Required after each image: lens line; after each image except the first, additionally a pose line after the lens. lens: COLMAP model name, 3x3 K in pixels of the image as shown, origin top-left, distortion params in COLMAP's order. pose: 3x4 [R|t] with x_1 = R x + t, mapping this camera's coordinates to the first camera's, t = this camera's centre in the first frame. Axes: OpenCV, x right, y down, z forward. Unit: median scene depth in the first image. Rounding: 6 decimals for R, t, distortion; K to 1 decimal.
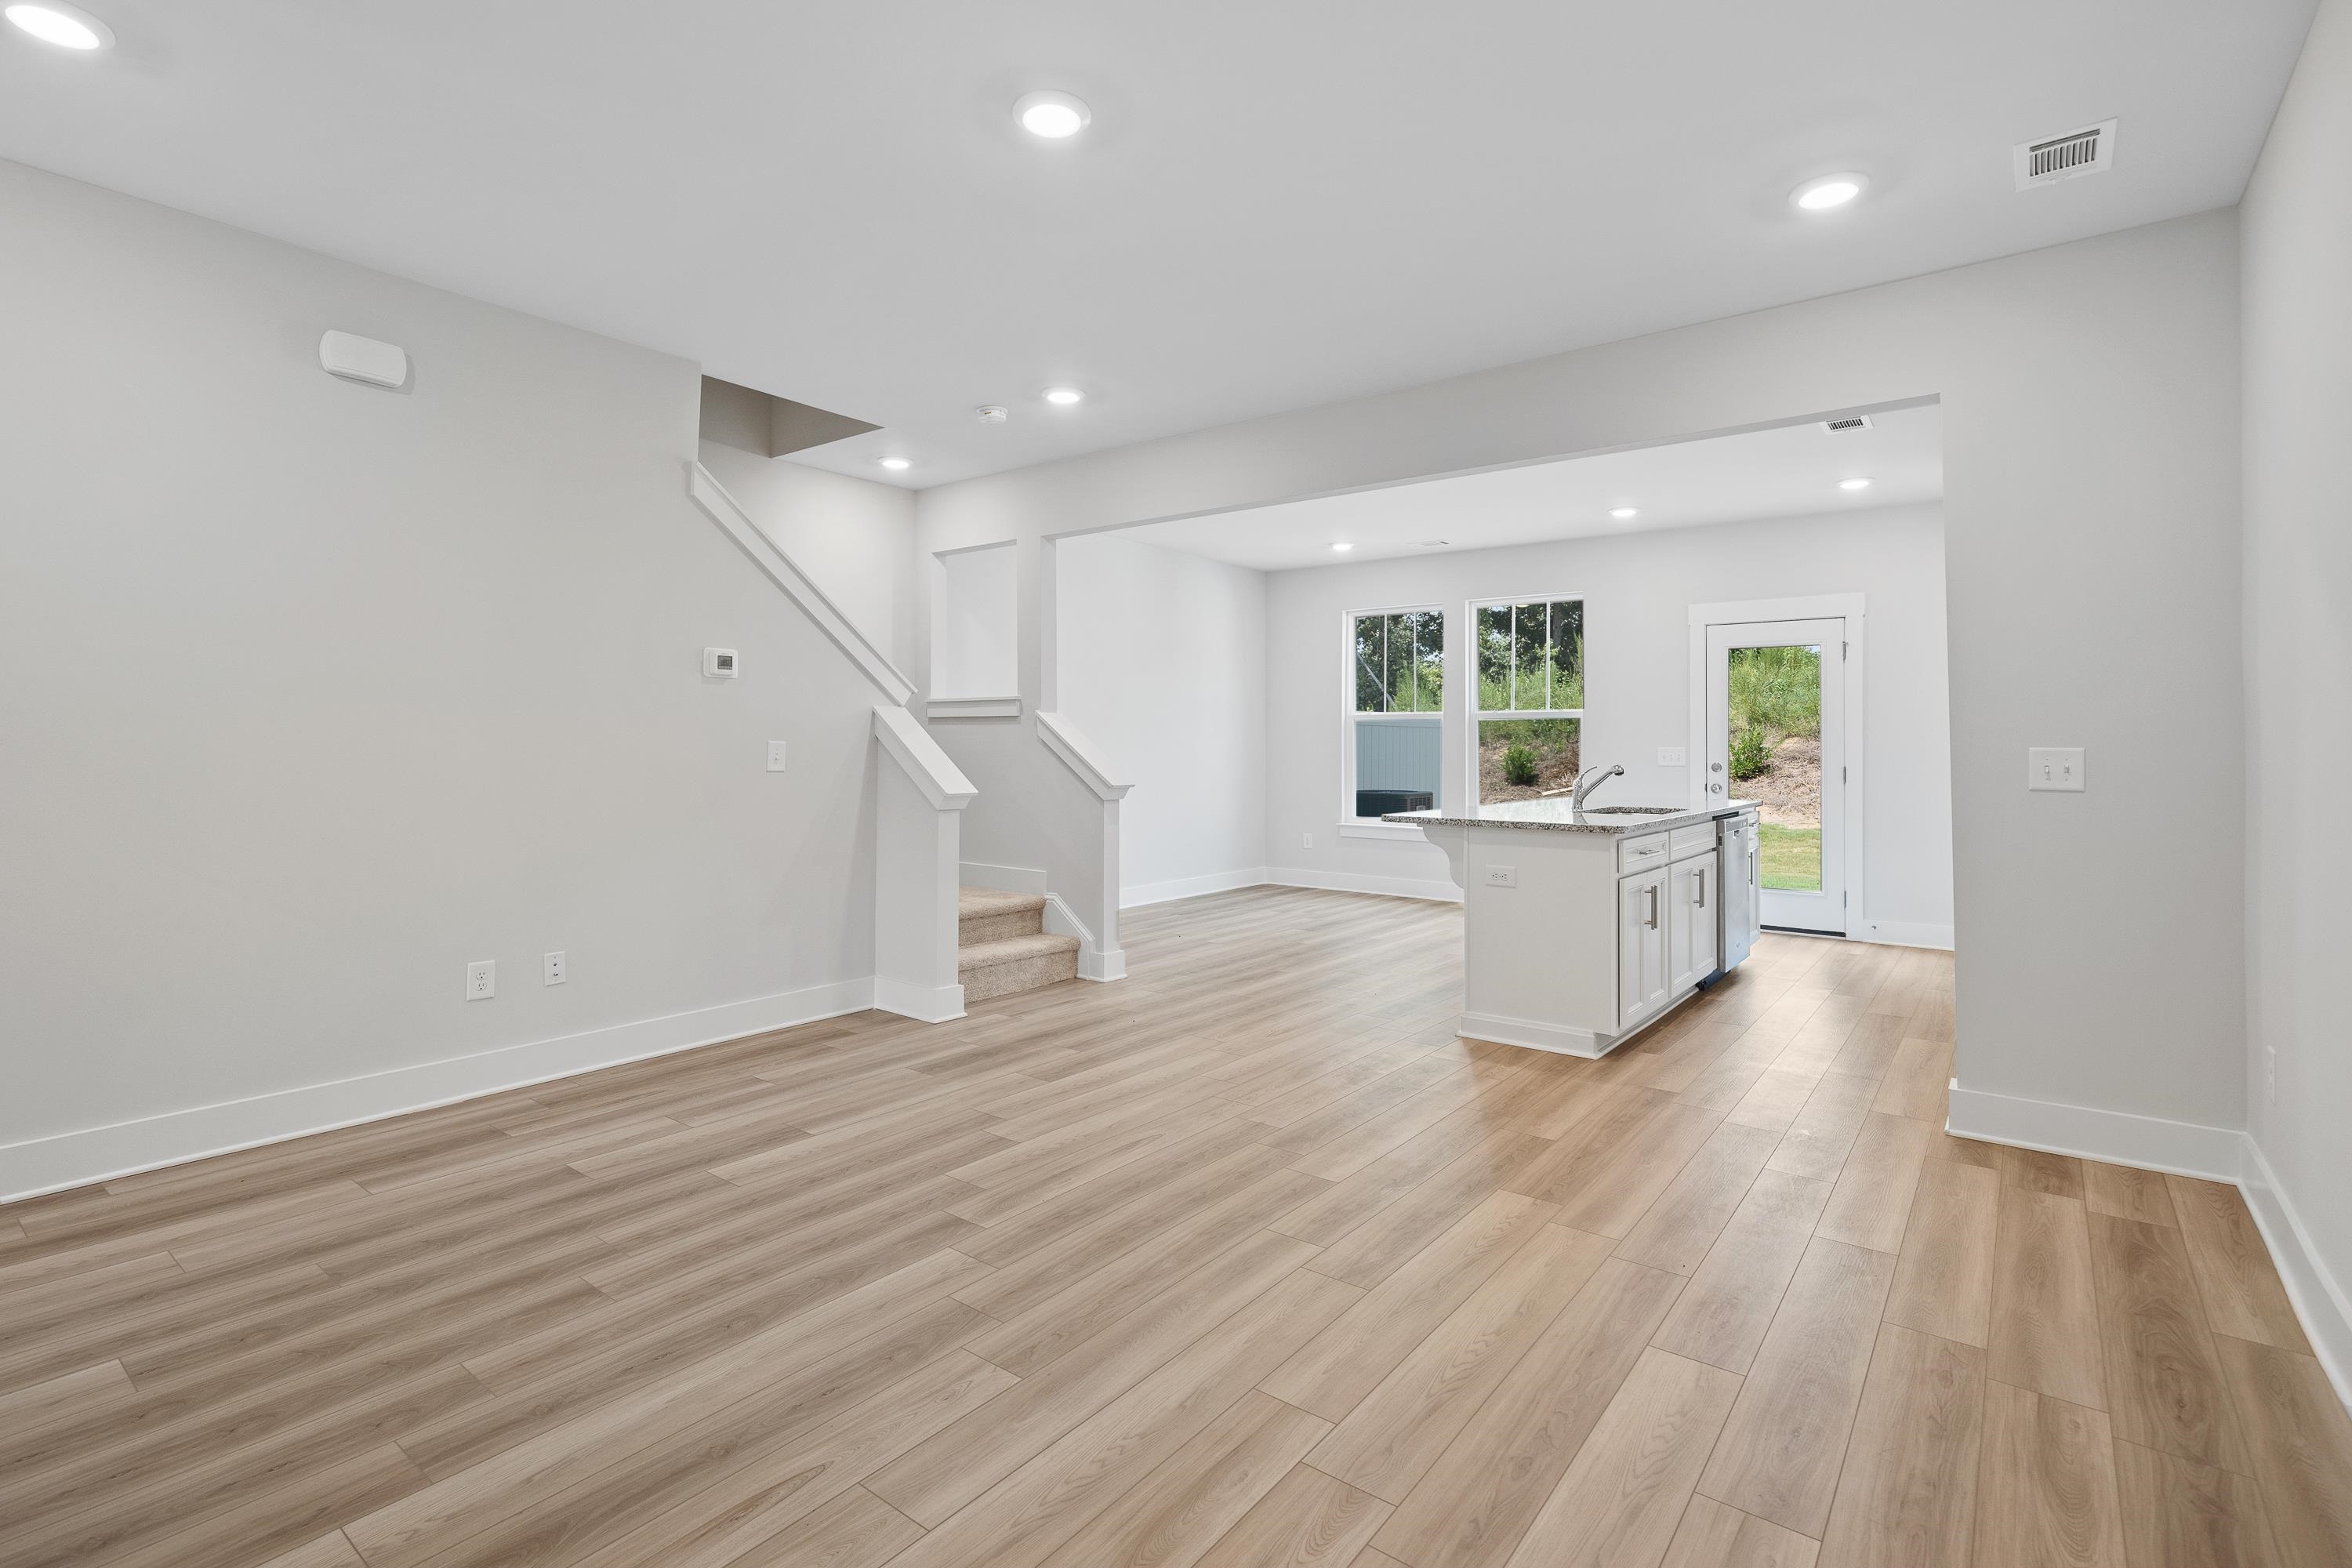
lens RADIAL K [[1122.0, 0, 1174.3], [0, 1122.0, 727.0], [0, 0, 1]] dist [0.002765, 0.000412]
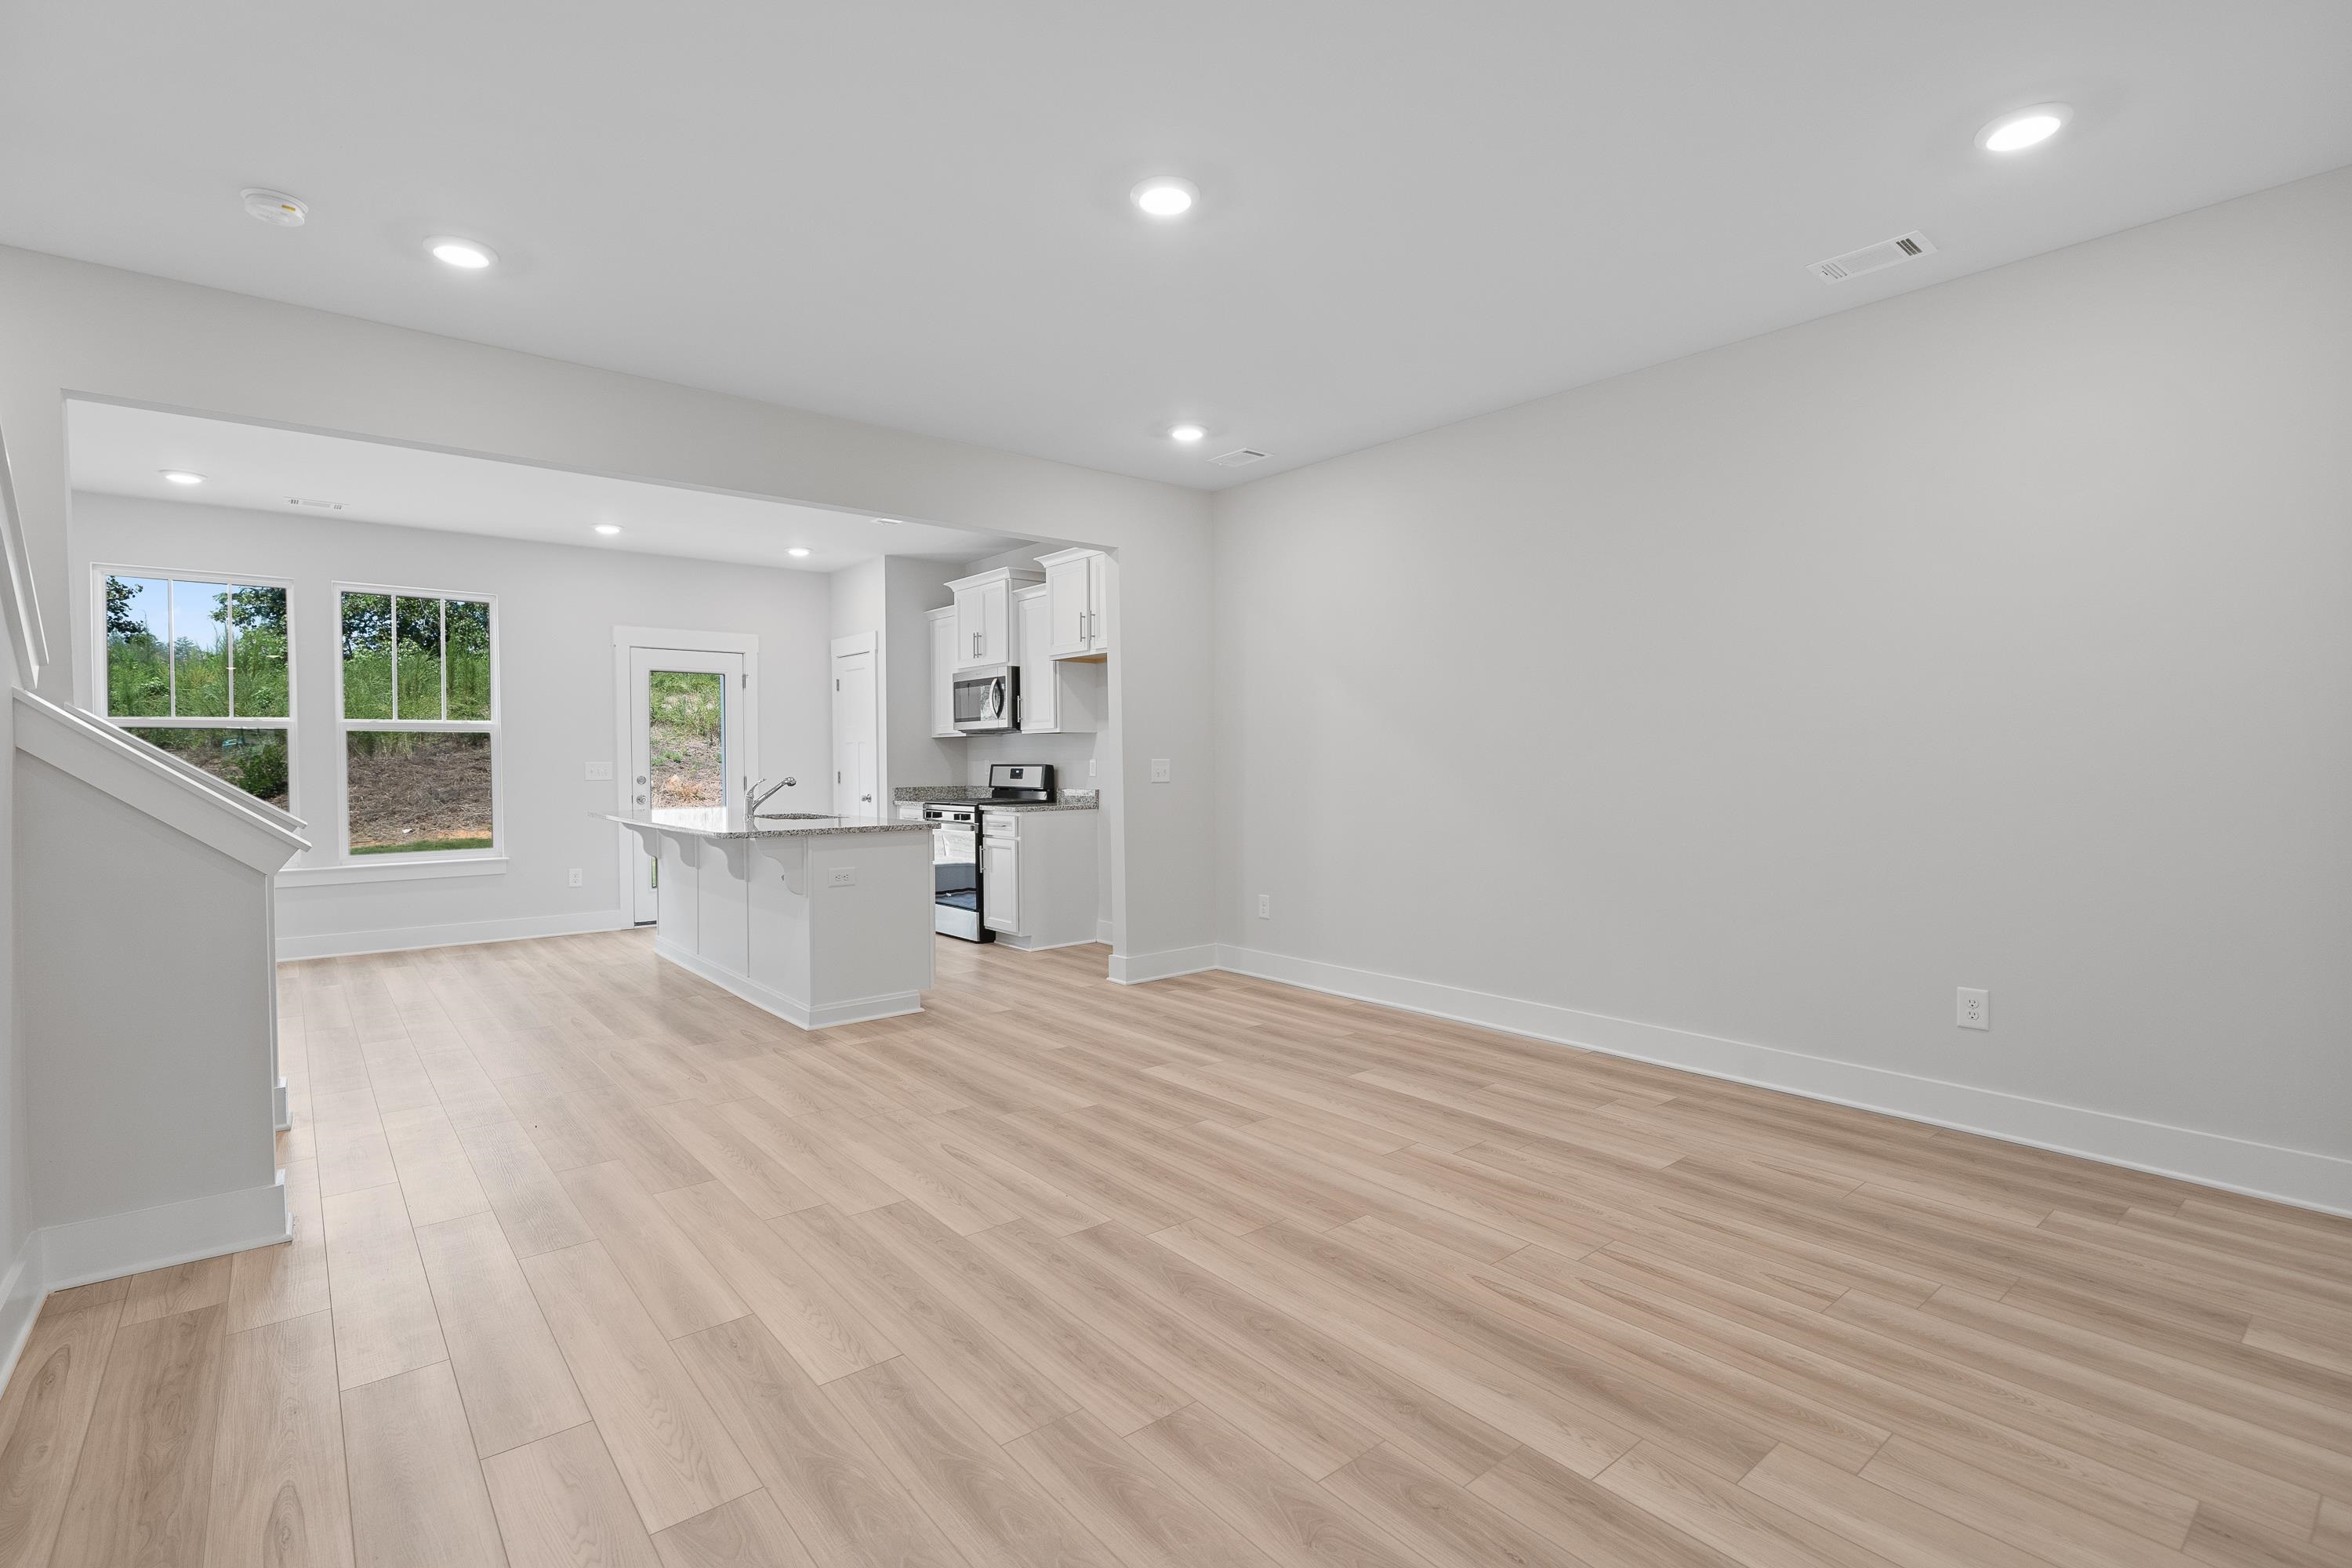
lens RADIAL K [[1078.8, 0, 1176.0], [0, 1078.8, 784.0], [0, 0, 1]] dist [0.000970, 0.000148]
pose [[0.207063, -0.028483, 0.977913, -1.130754], [-0.011993, 0.999427, 0.031649, 0.002253], [-0.978254, -0.018281, 0.206603, 0.733587]]
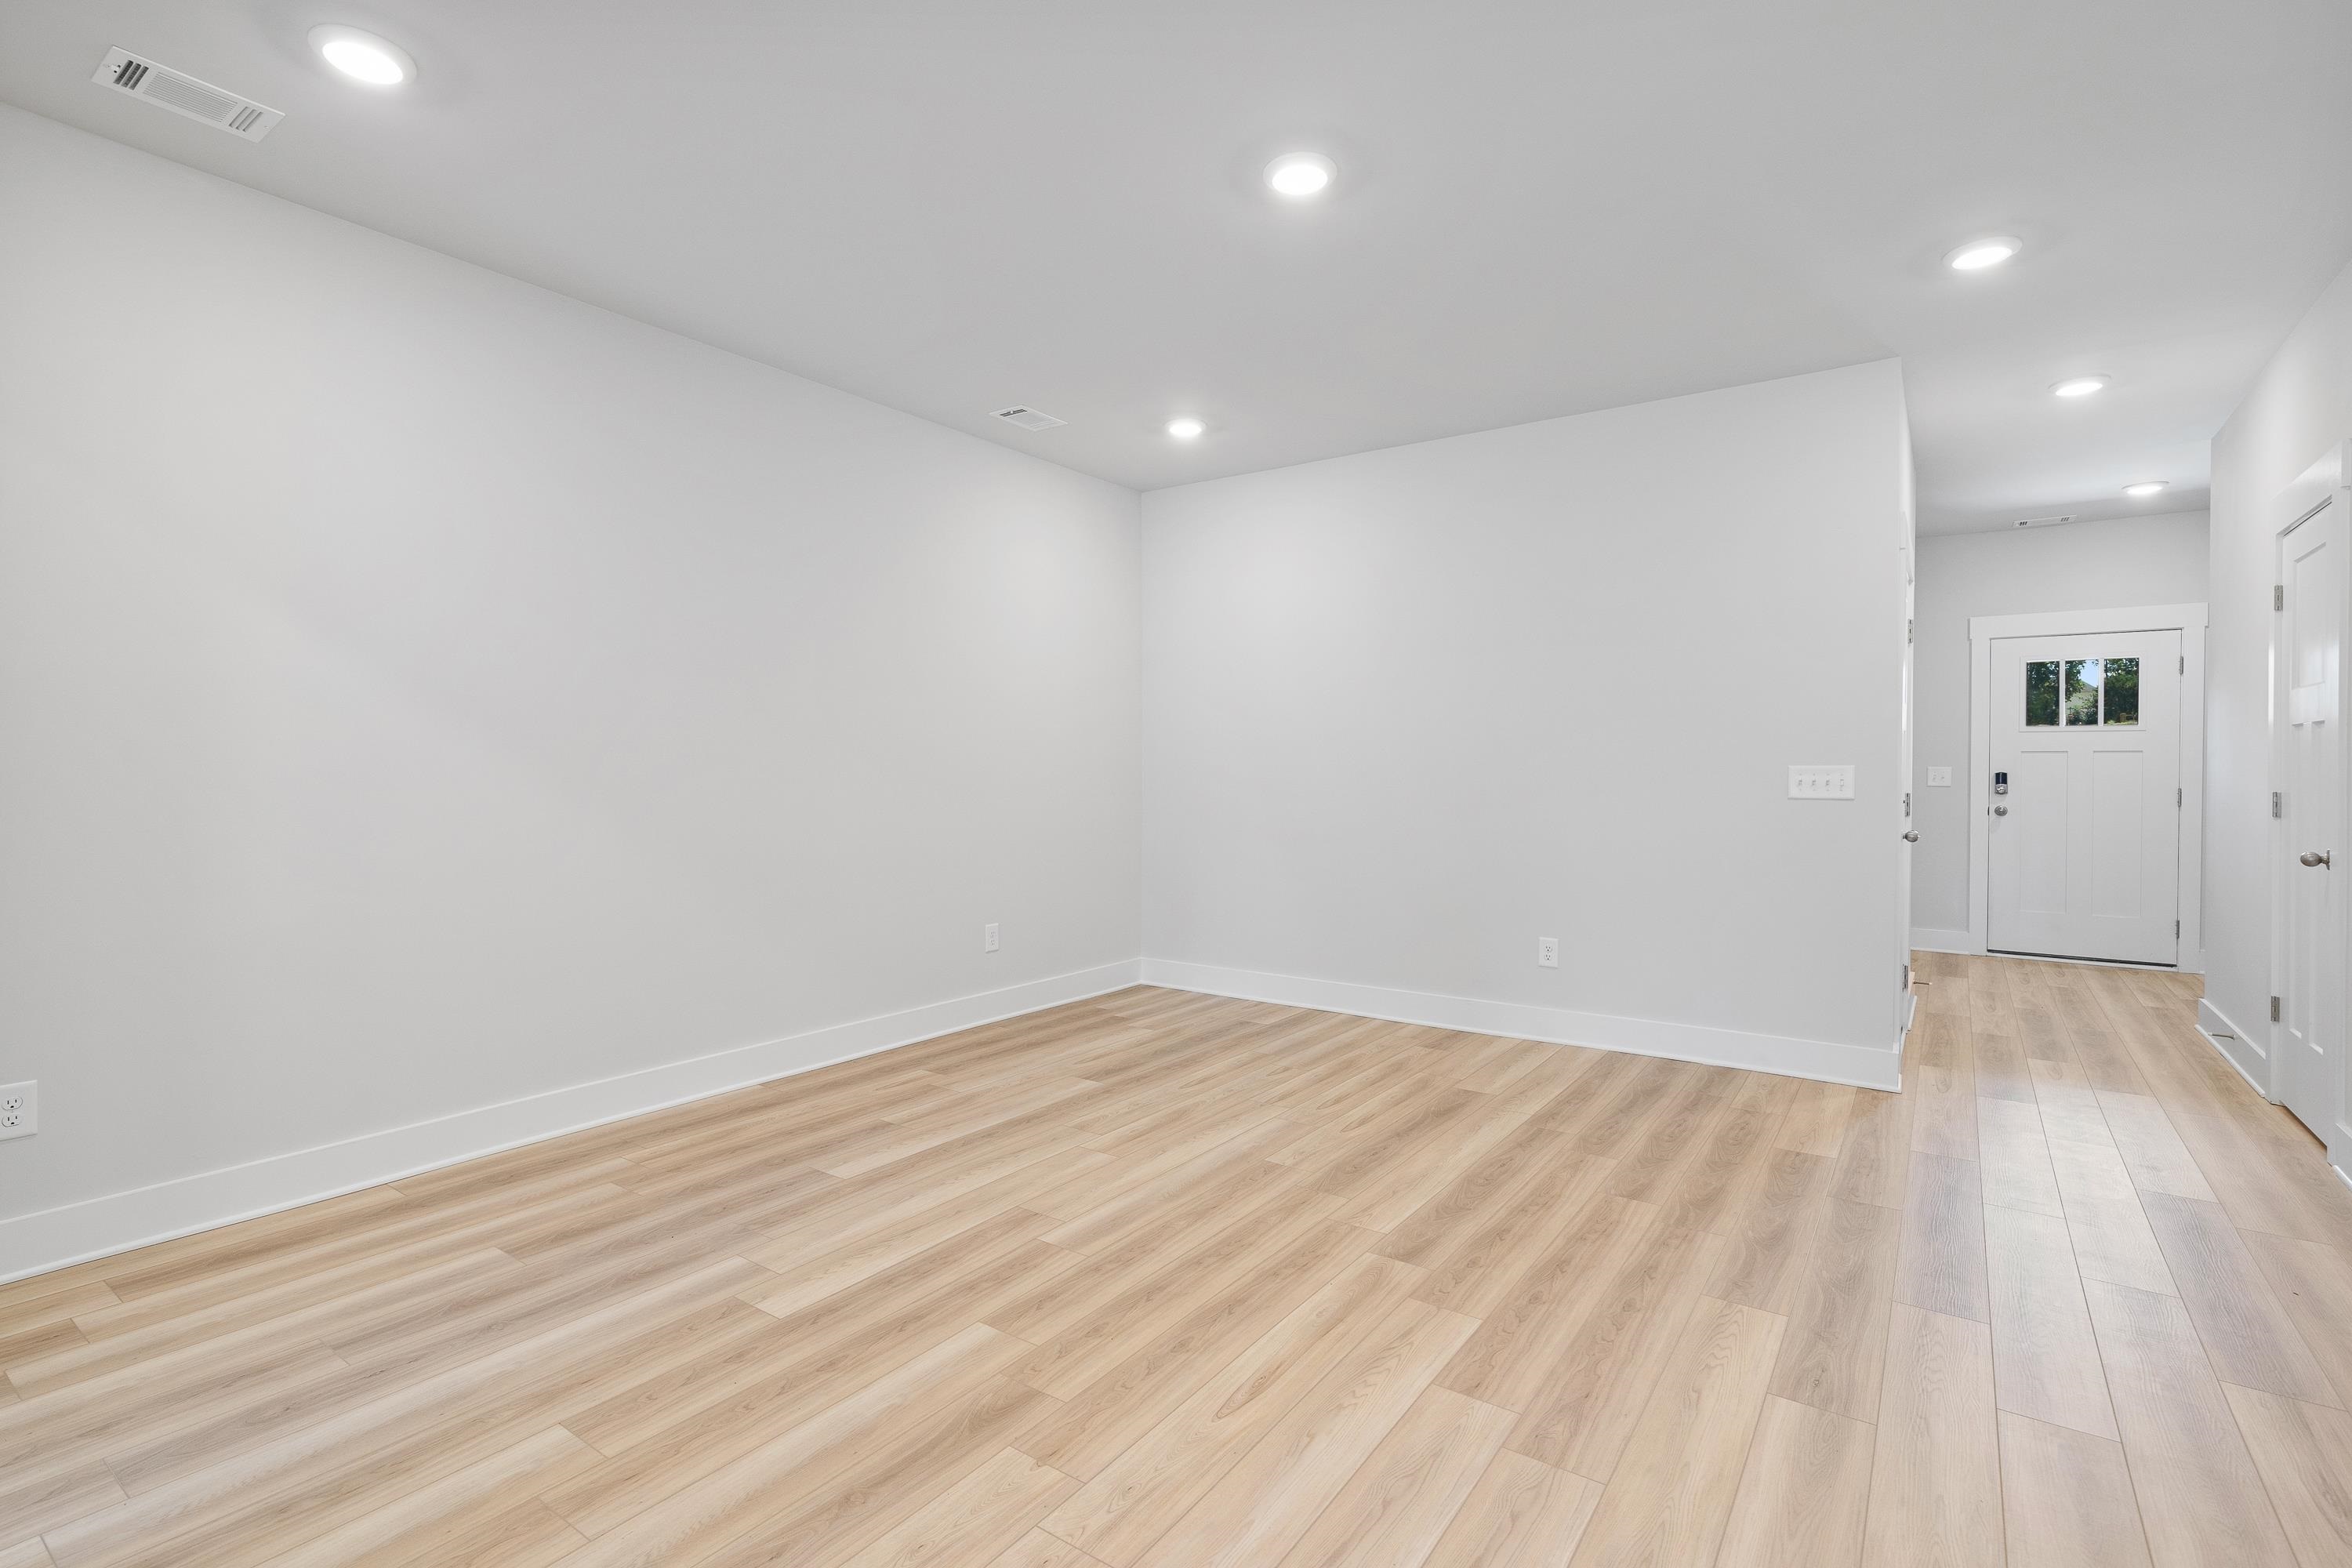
lens RADIAL K [[1078.8, 0, 1176.0], [0, 1078.8, 784.0], [0, 0, 1]] dist [0.000970, 0.000148]
pose [[-0.999093, -0.006437, -0.042082, 0.045659], [-0.006261, 0.999971, -0.004327, 0.035069], [0.042109, -0.004059, -0.999105, 1.939759]]
